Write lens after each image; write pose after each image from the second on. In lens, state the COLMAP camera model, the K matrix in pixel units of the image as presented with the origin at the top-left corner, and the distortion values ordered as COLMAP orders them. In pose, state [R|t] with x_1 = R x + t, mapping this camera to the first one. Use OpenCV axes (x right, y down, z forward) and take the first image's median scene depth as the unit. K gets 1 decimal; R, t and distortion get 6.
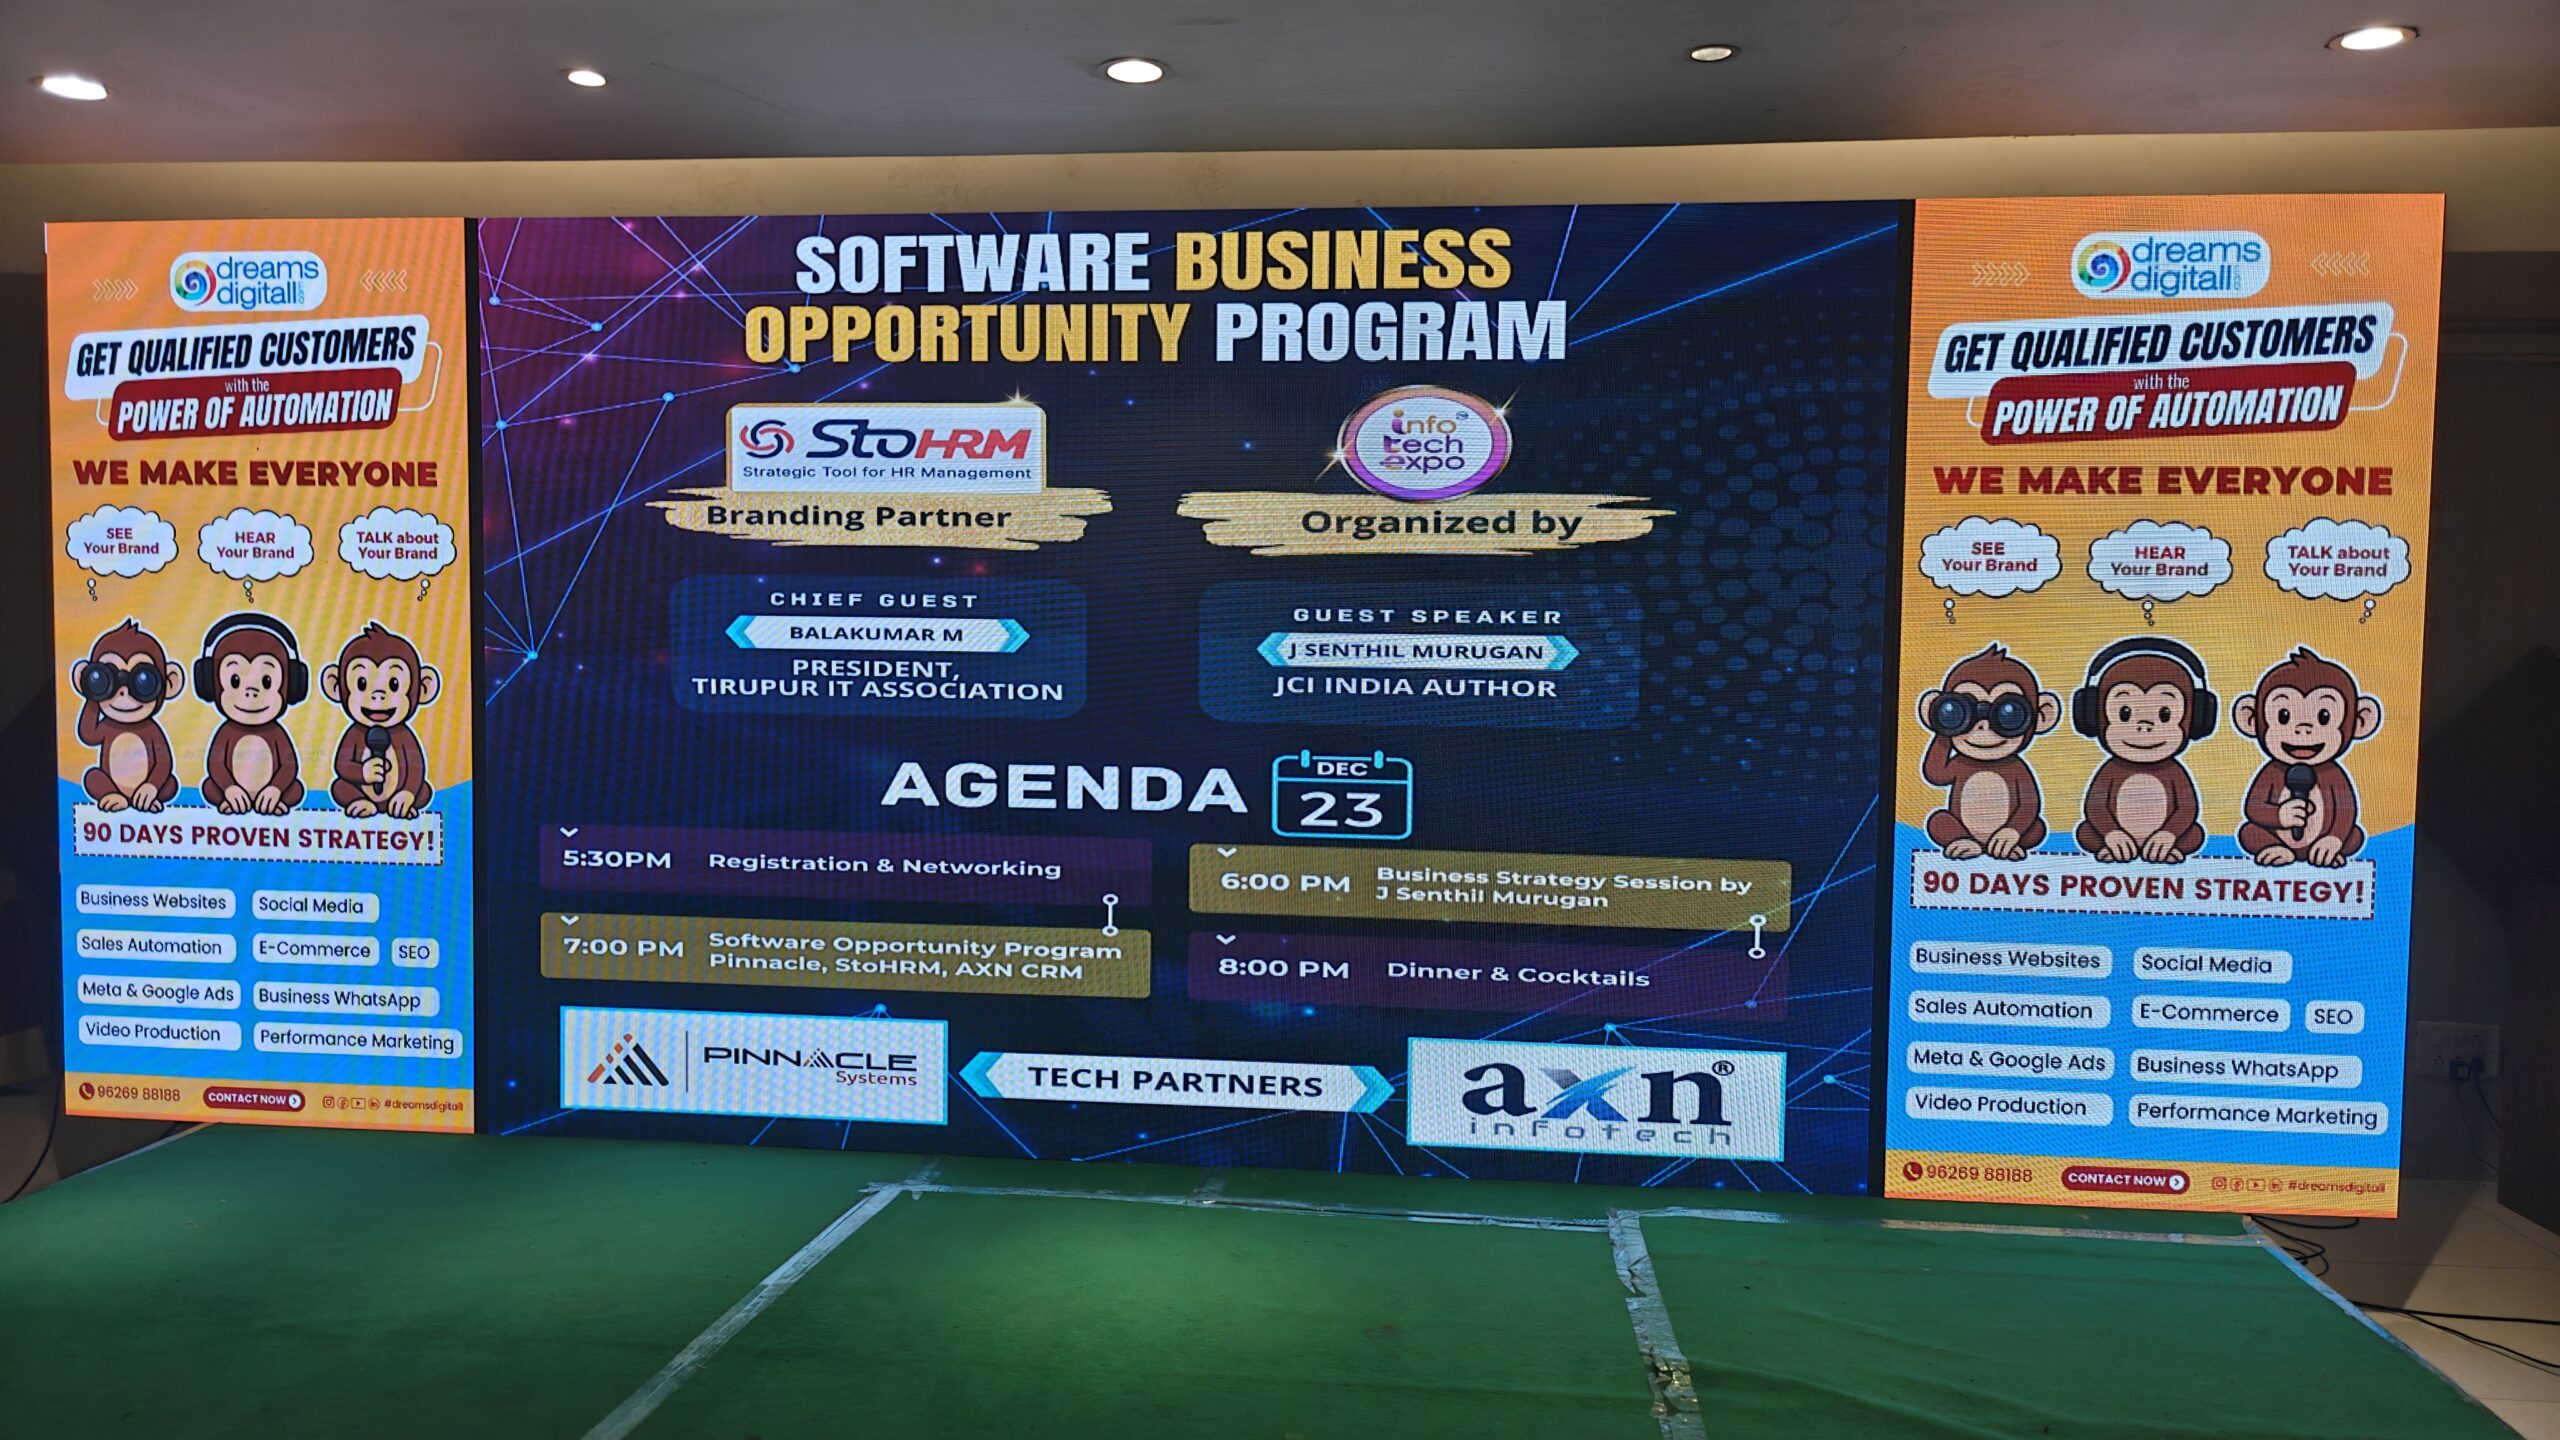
lens RADIAL K [[1763.6, 0, 1287.9], [0, 1763.6, 710.8], [0, 0, 1]] dist [0.009923, 0.002416]
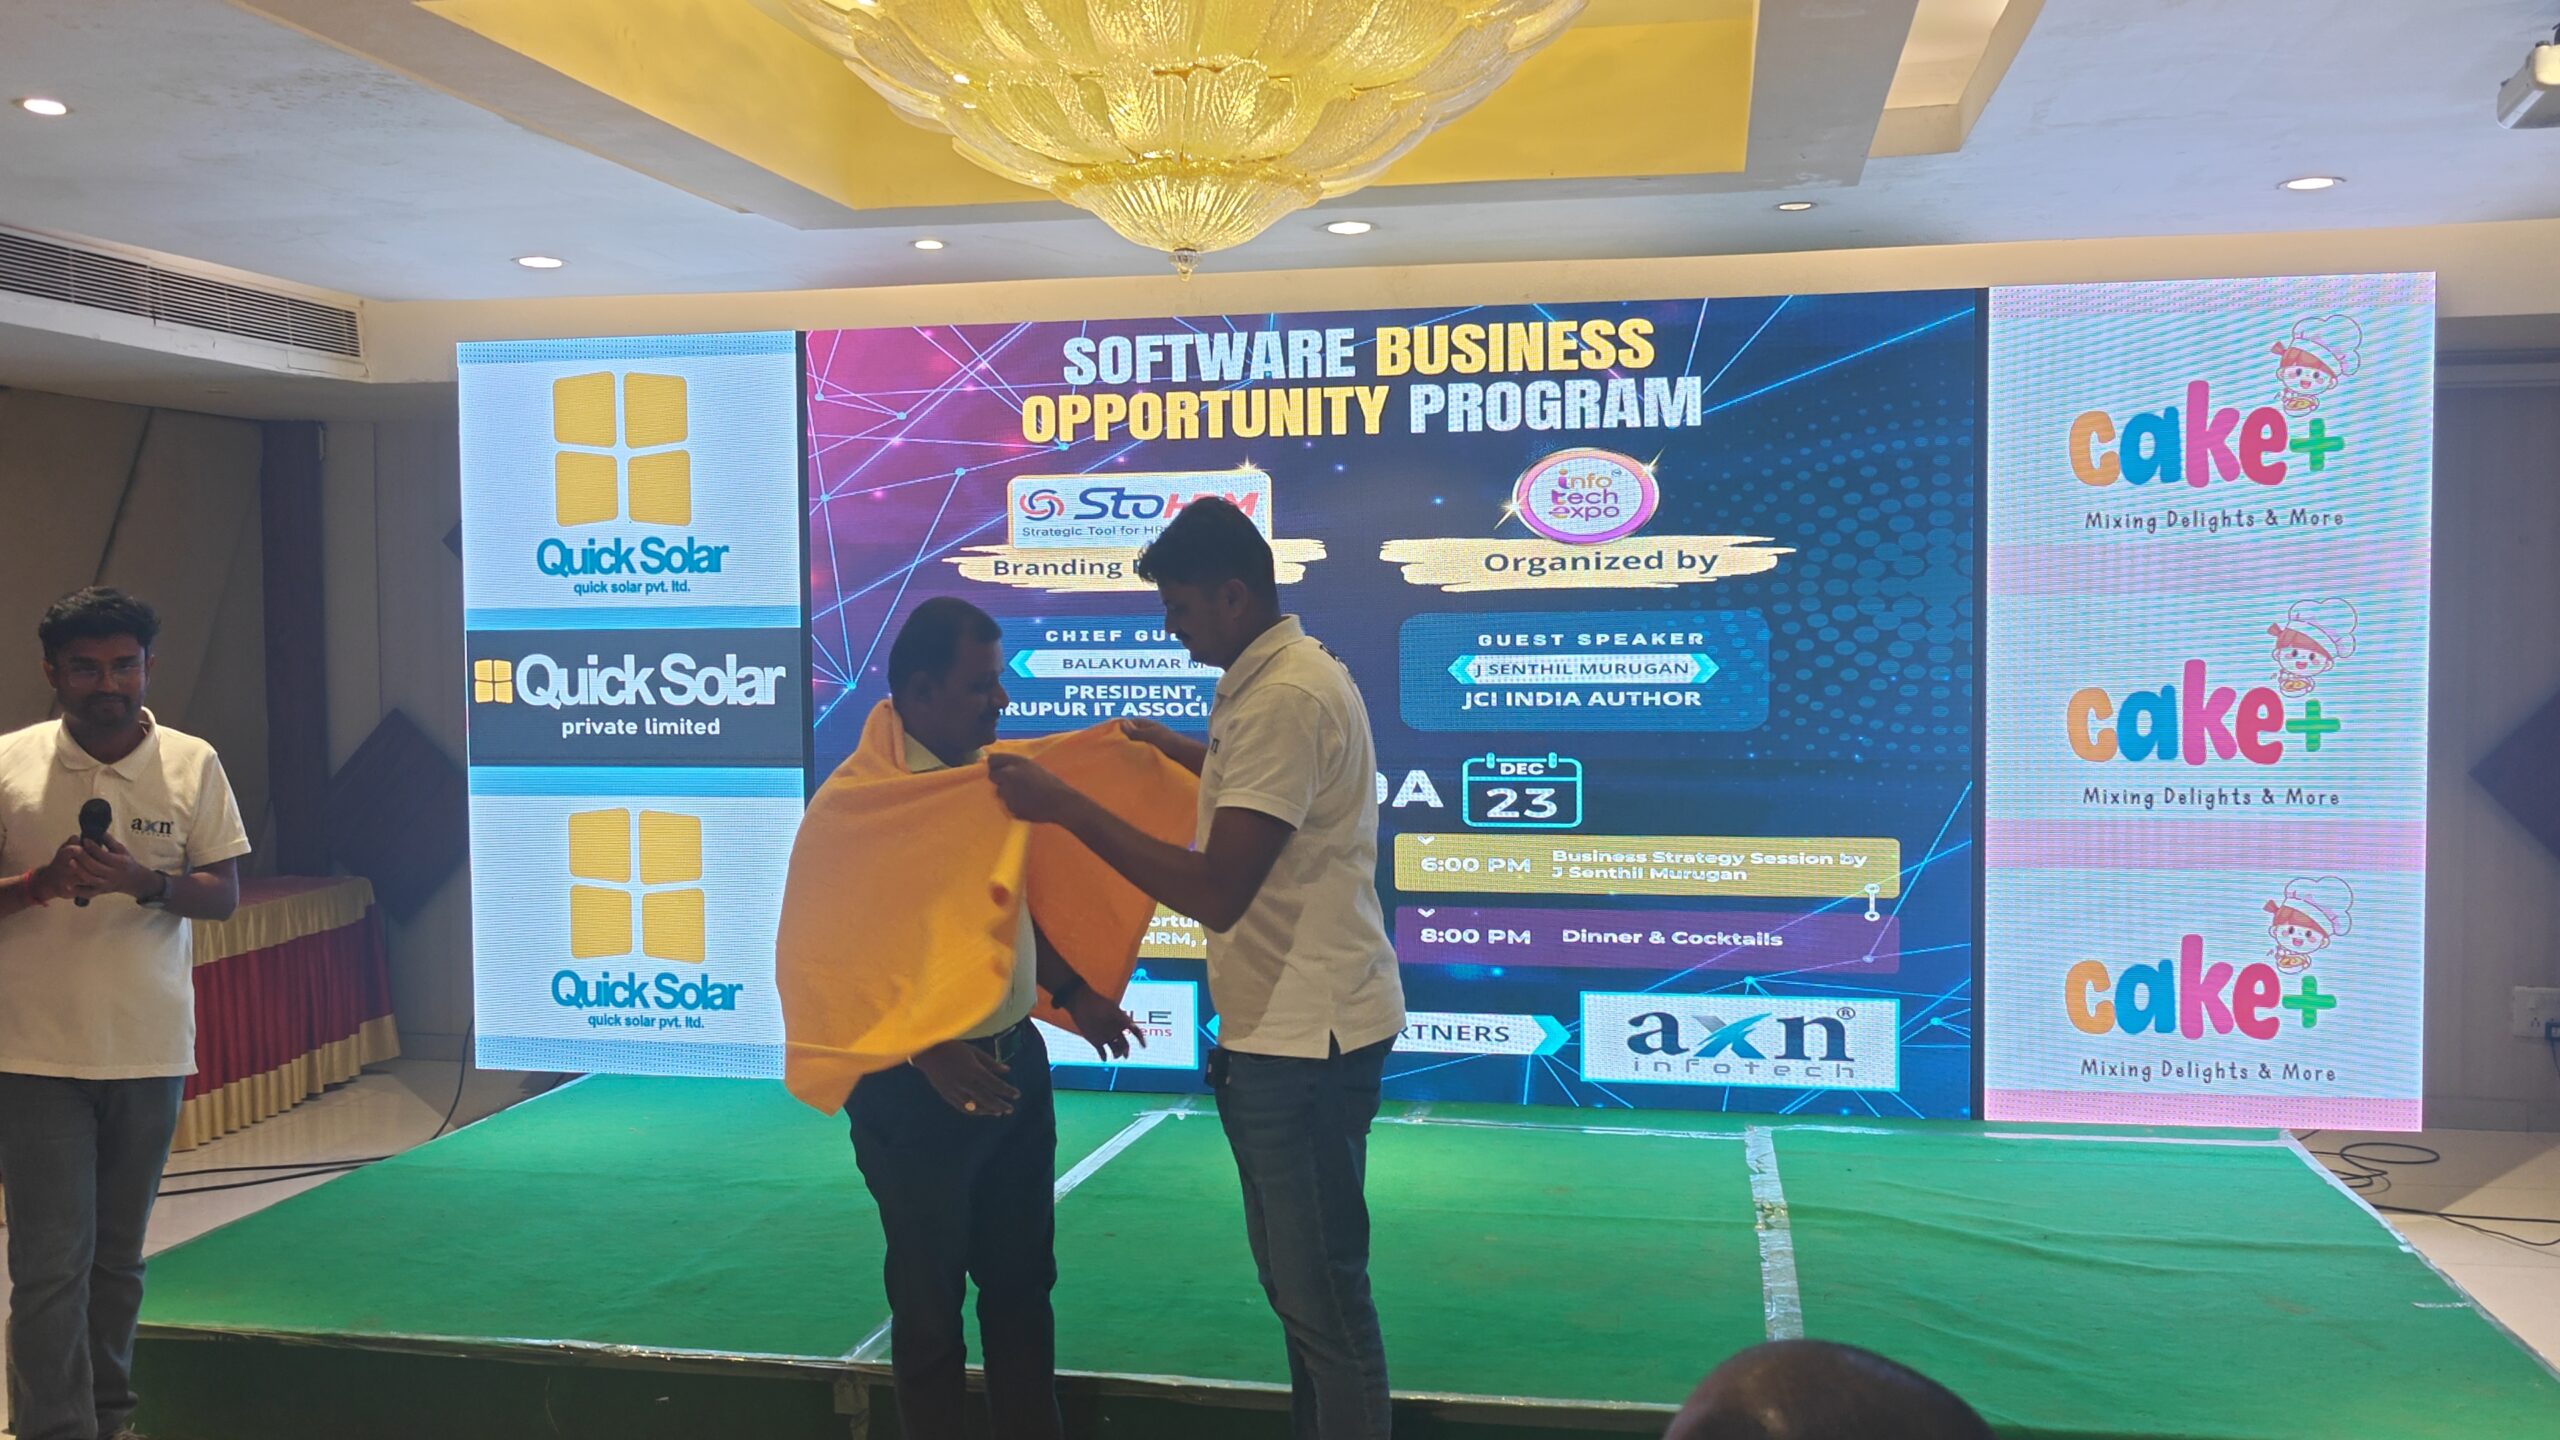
lens RADIAL K [[2102.0, 0, 1306.9], [0, 2102.0, 723.0], [0, 0, 1]] dist [-0.028491, 0.067304]
pose [[0.996726, -0.017178, -0.079006, -0.001396], [0.016863, 0.999847, -0.004646, 0.006486], [0.079074, 0.003299, 0.996863, -0.440180]]
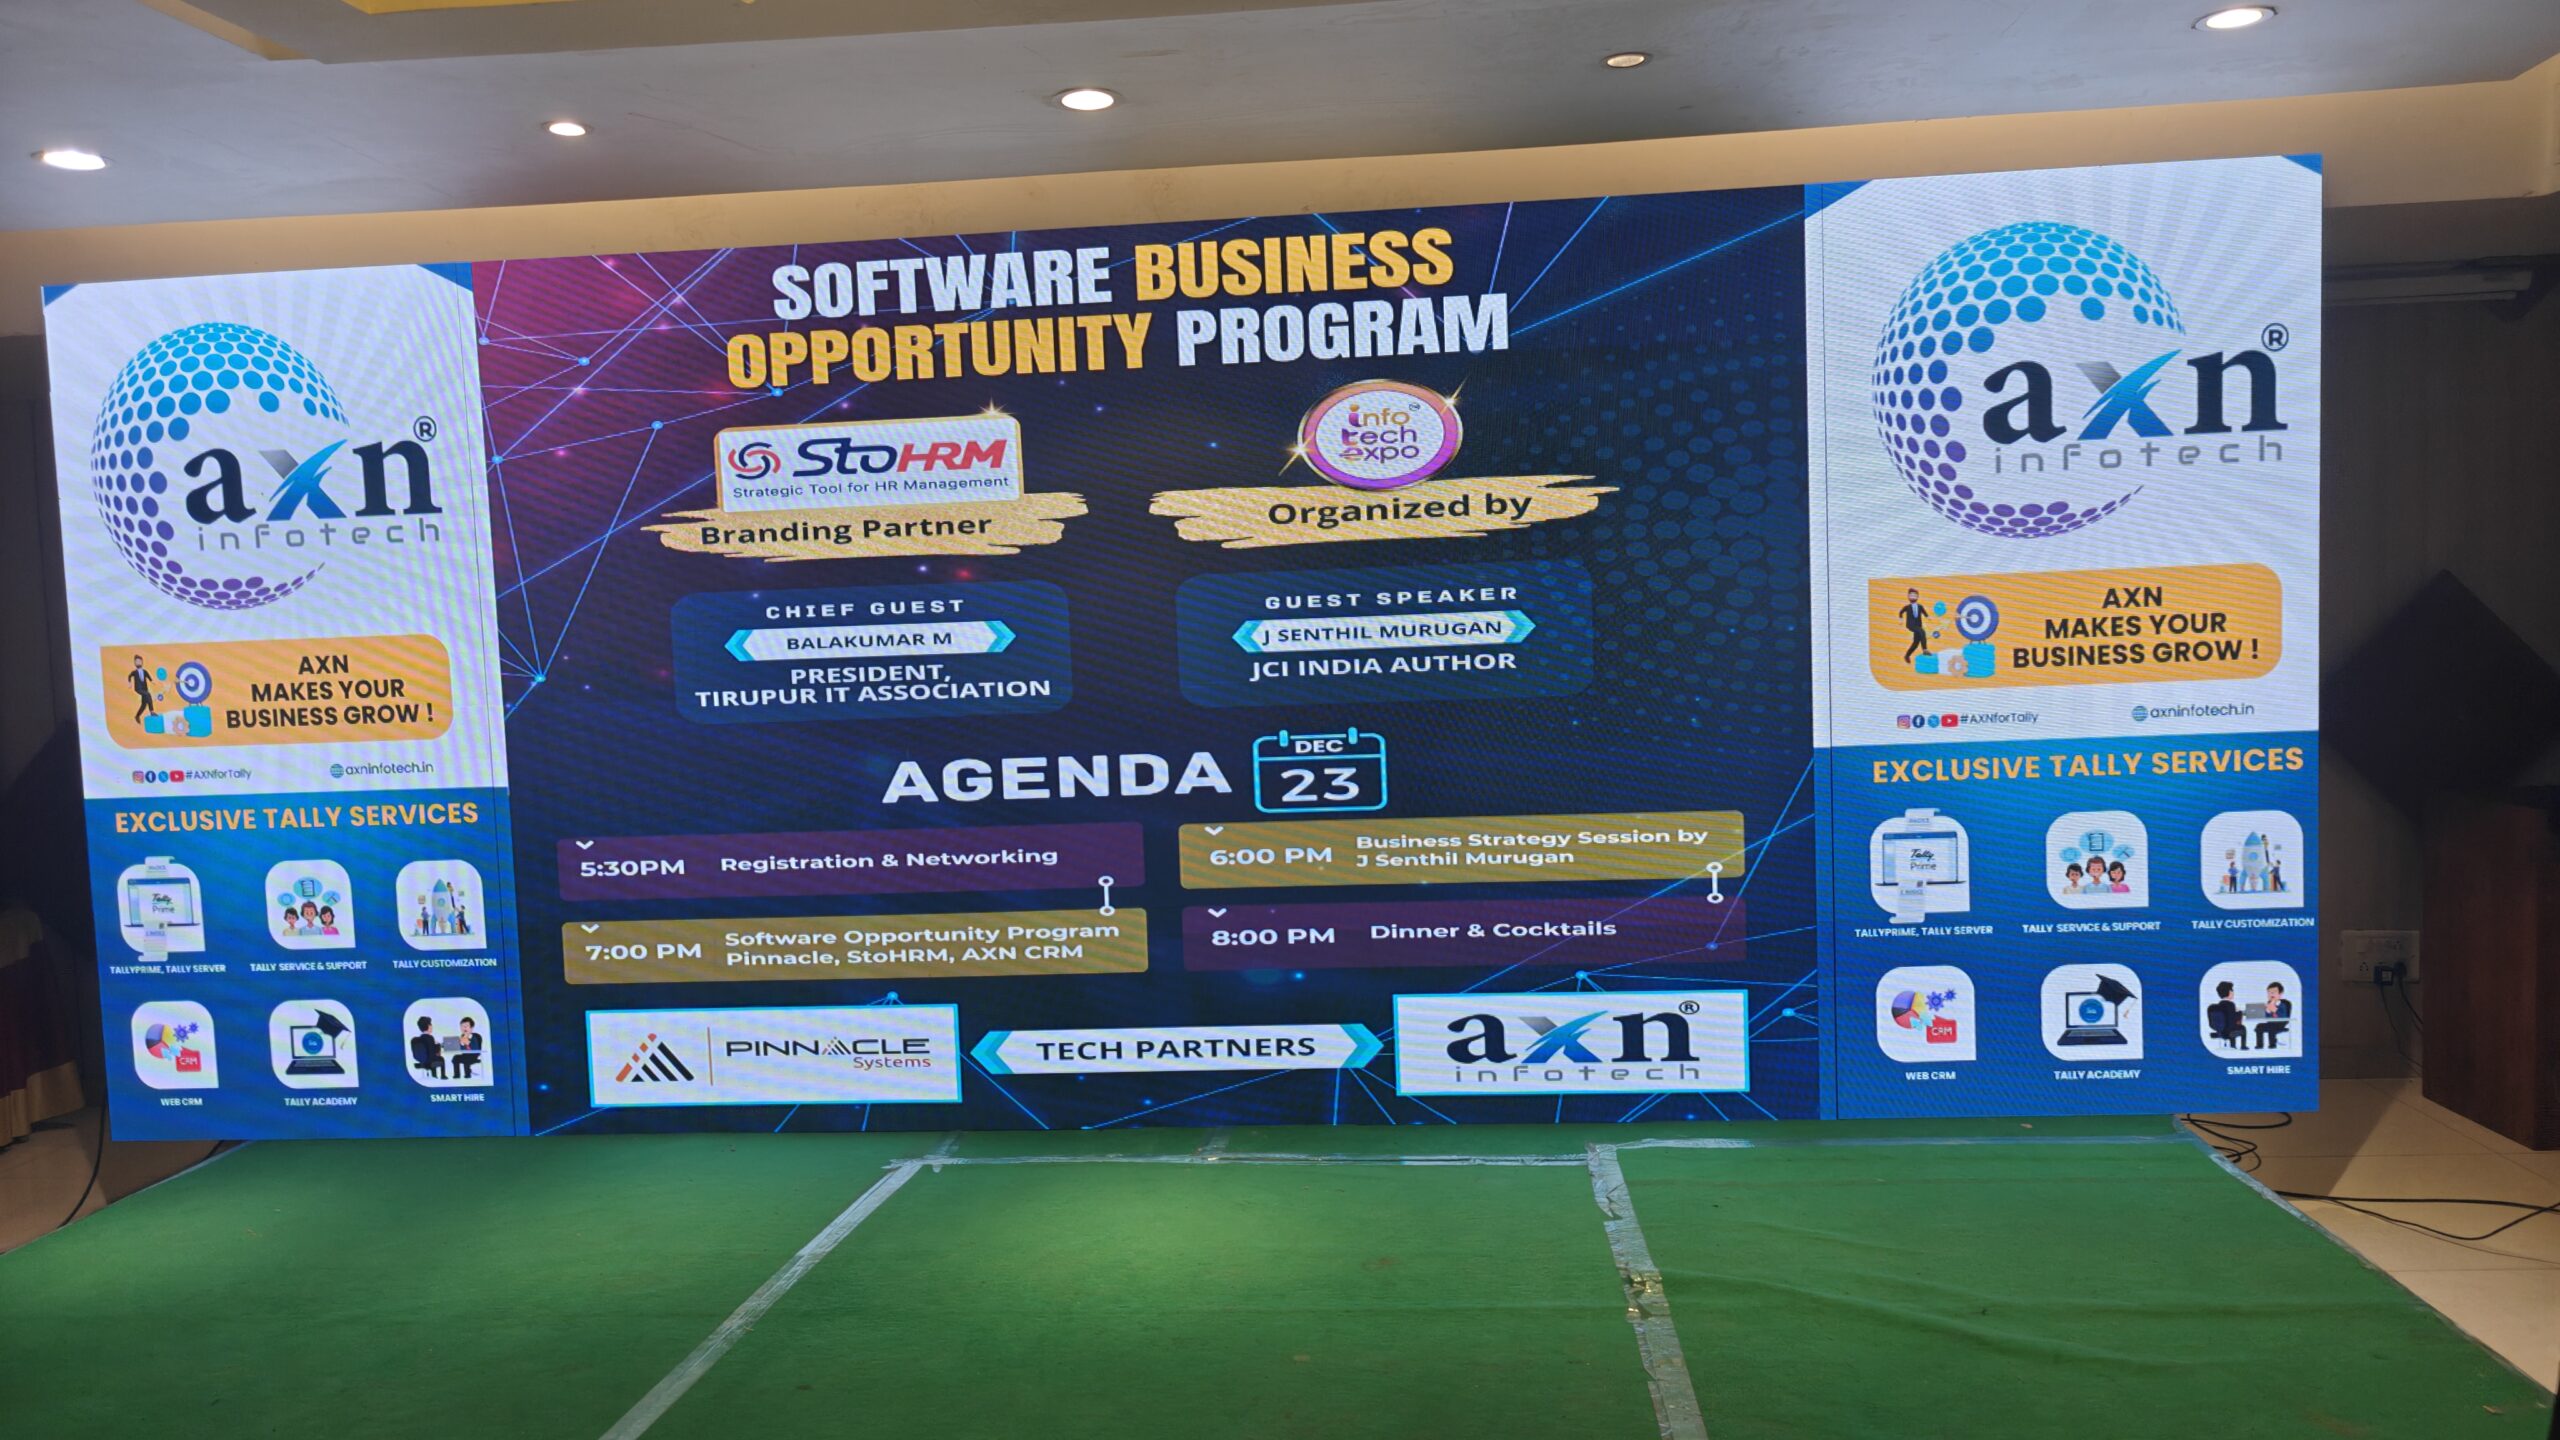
lens RADIAL K [[1762.3, 0, 1305.6], [0, 1762.3, 718.7], [0, 0, 1]] dist [0.009059, -0.002866]
pose [[0.998479, -0.051730, 0.019056, 0.003881], [0.051447, 0.998562, 0.015069, 0.000176], [-0.019808, -0.014065, 0.999705, -0.056916]]
